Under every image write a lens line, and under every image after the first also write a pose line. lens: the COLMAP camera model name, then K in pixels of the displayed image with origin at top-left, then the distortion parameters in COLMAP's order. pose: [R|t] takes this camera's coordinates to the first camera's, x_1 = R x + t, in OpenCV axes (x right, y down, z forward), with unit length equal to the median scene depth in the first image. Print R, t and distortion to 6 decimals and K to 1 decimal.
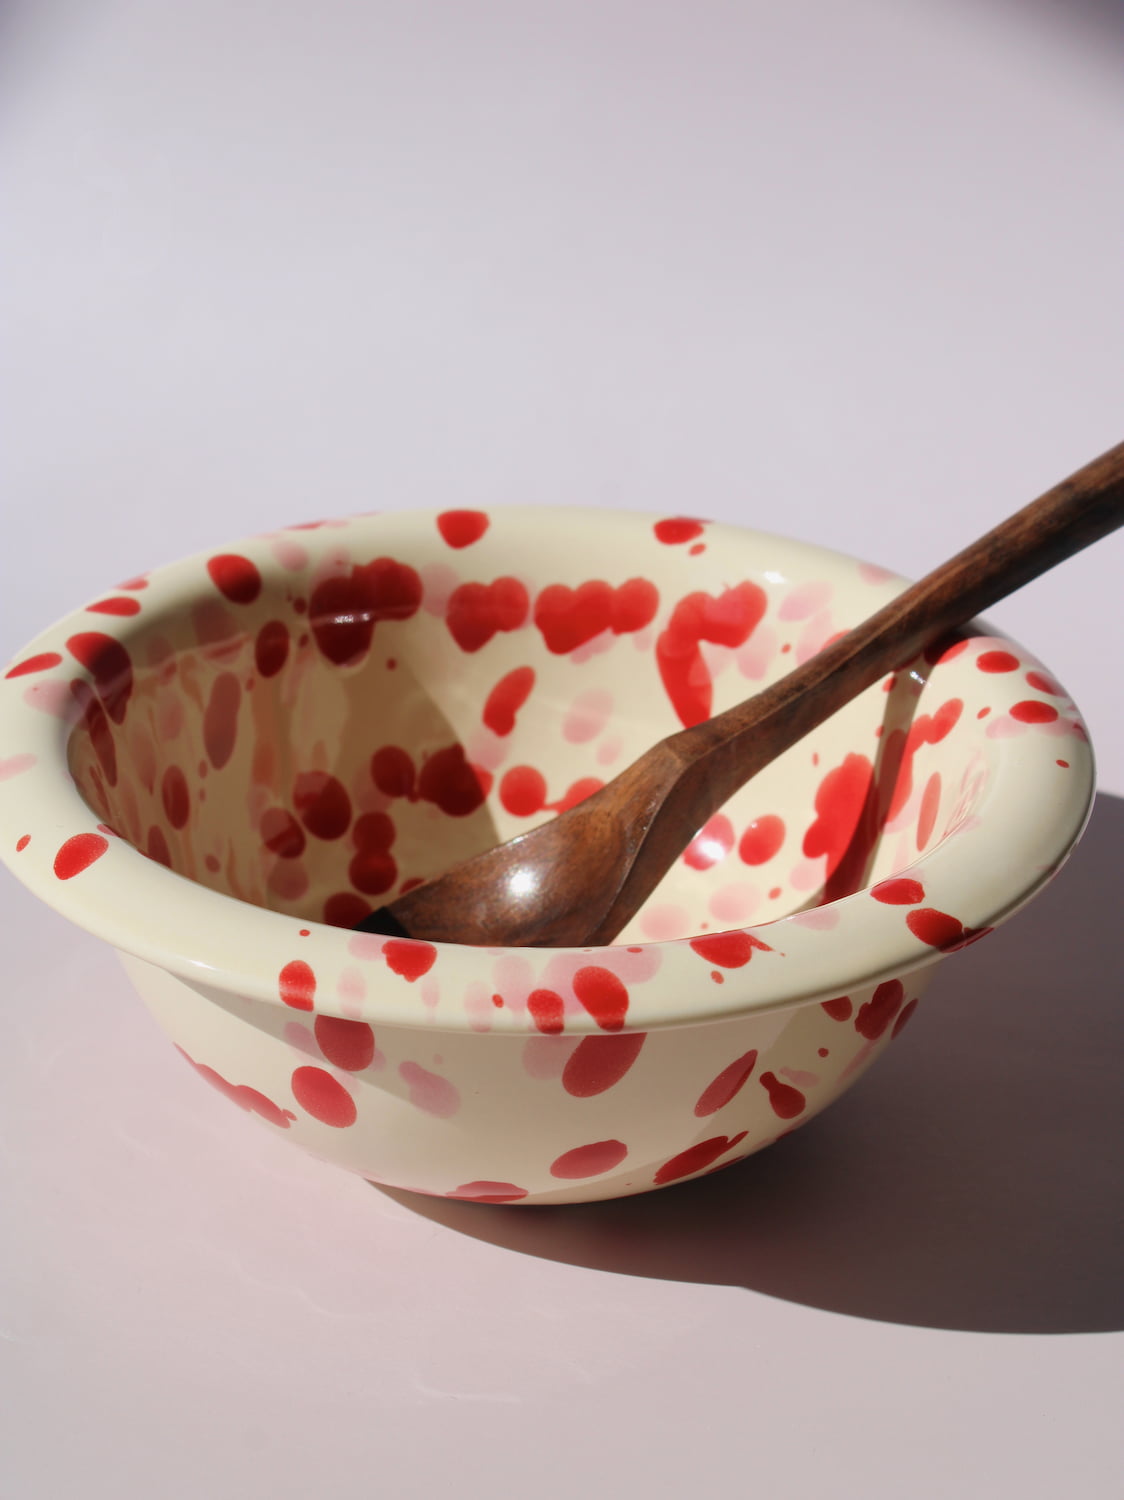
lens RADIAL K [[3122.7, 0, 562.0], [0, 3122.7, 750.0], [0, 0, 1]] dist [-0.031876, -0.042140]
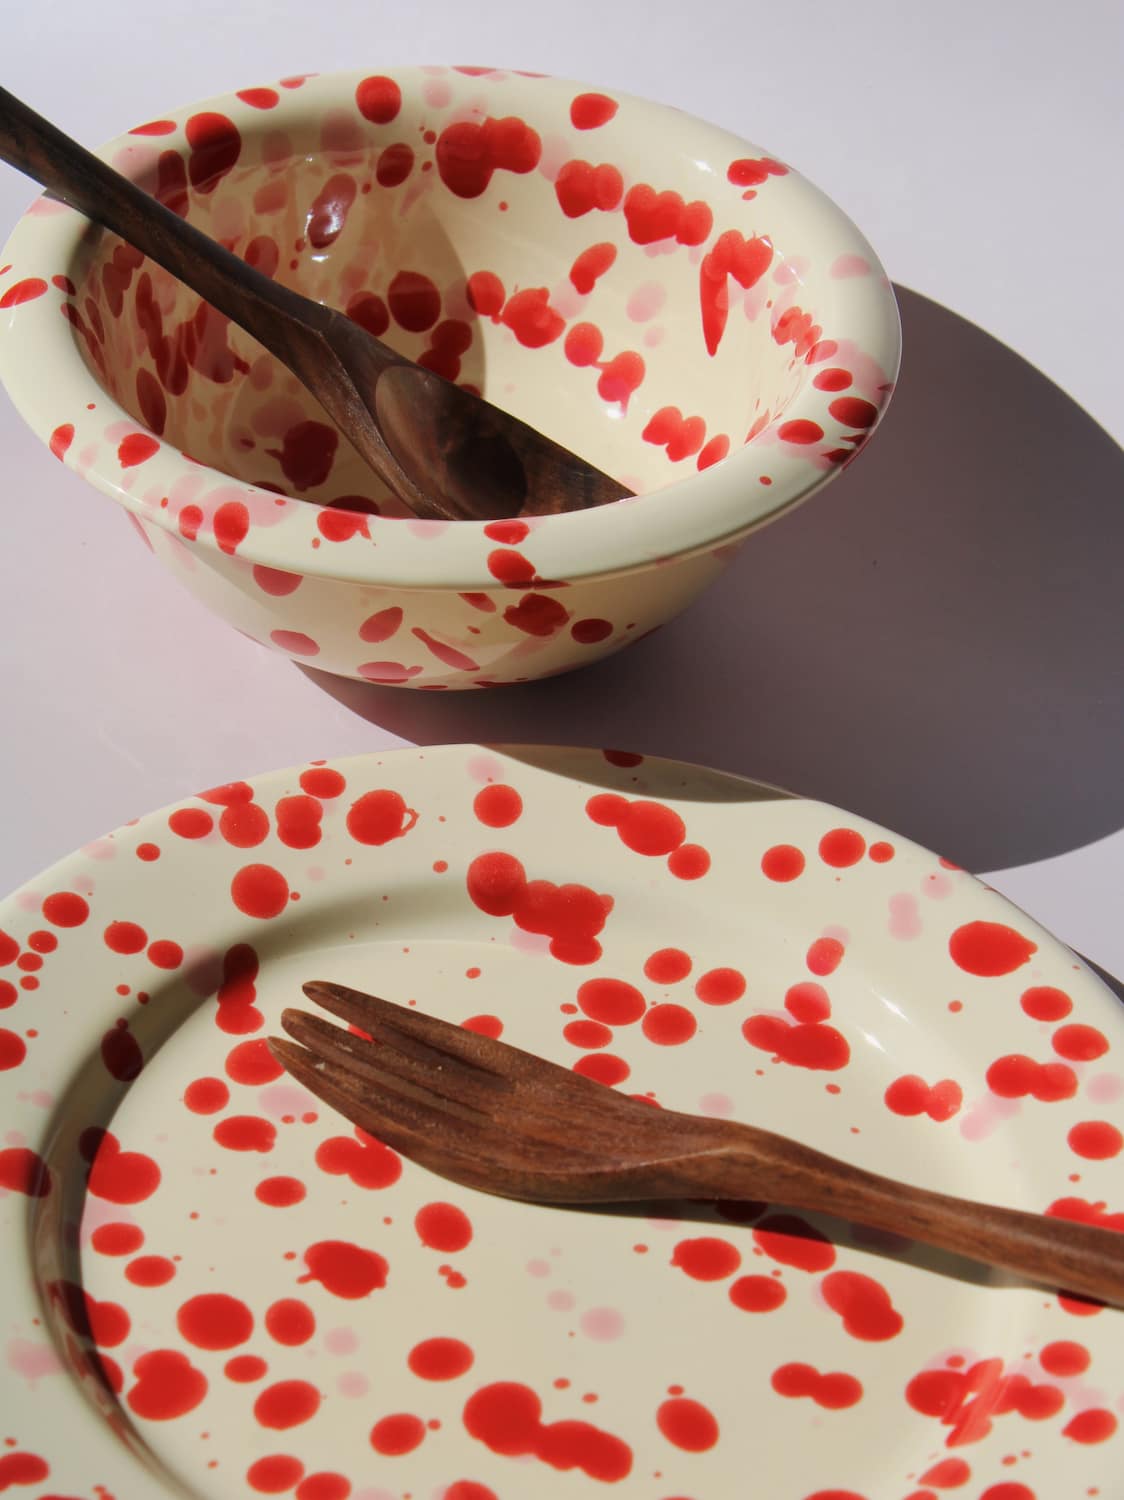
lens RADIAL K [[4203.8, 0, 562.0], [0, 4203.8, 750.0], [0, 0, 1]] dist [-0.040020, -0.450683]
pose [[0.841685, 0.366437, -0.396598, 0.703179], [-0.276279, 0.923314, 0.266760, -0.281297], [0.463935, -0.114956, 0.878379, -0.425300]]
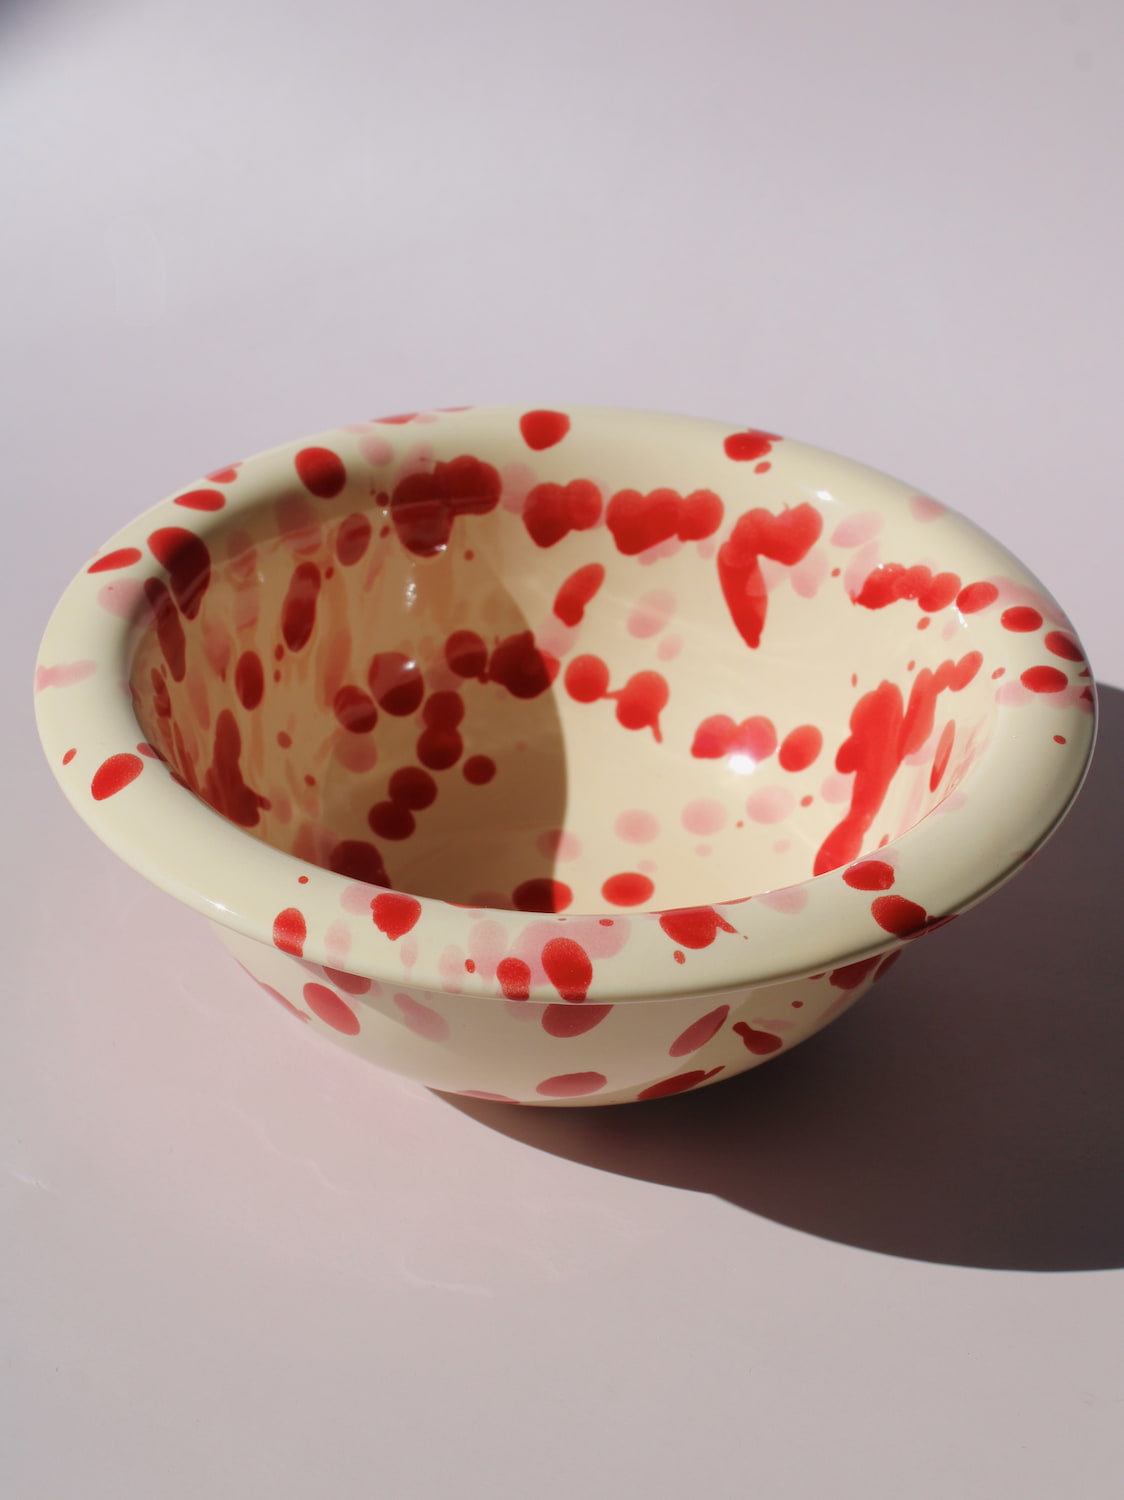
lens RADIAL K [[2771.1, 0, 561.8], [0, 2771.1, 859.2], [0, 0, 1]] dist [-0.064573, -0.075987]
pose [[0.992880, 0.080193, -0.088079, 0.072287], [-0.063887, 0.982591, 0.174449, -0.097487], [0.100535, -0.167580, 0.980719, 0.061471]]
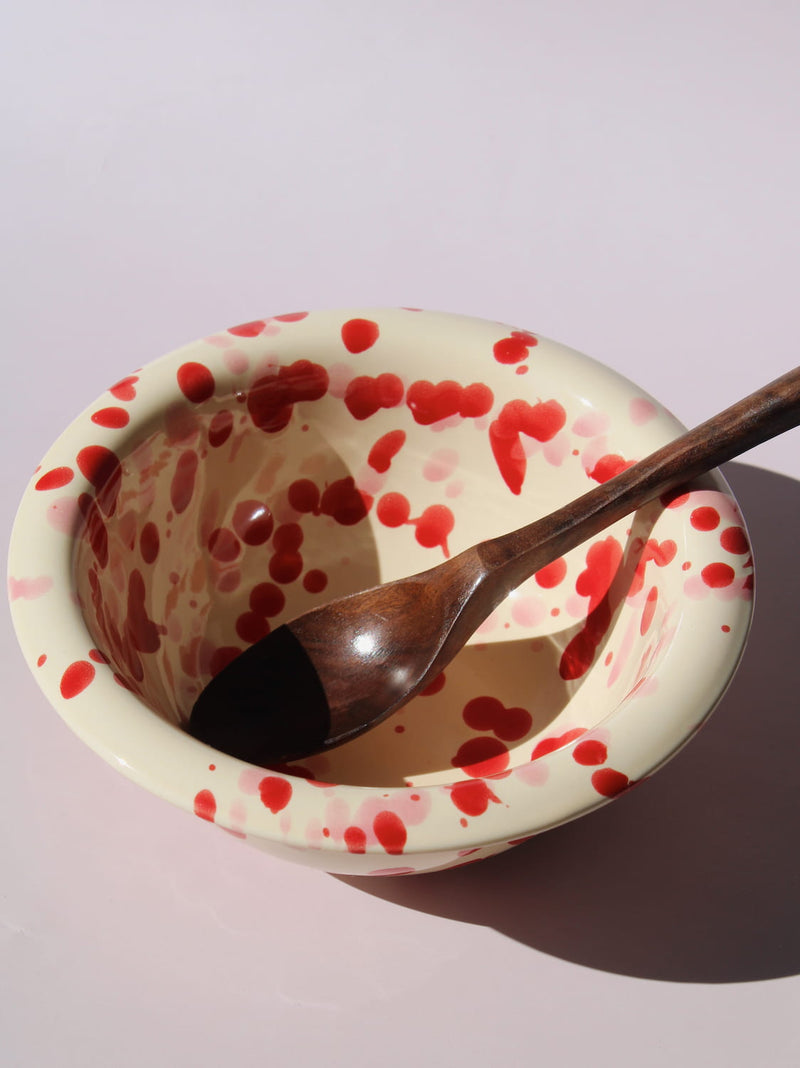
lens RADIAL K [[2993.1, 0, 400.0], [0, 2993.1, 534.0], [0, 0, 1]] dist [-0.040020, -0.450683]
pose [[0.995492, 0.076802, -0.055644, 0.073151], [-0.054982, 0.945404, 0.321229, -0.450048], [0.077277, -0.316721, 0.945365, -0.332744]]
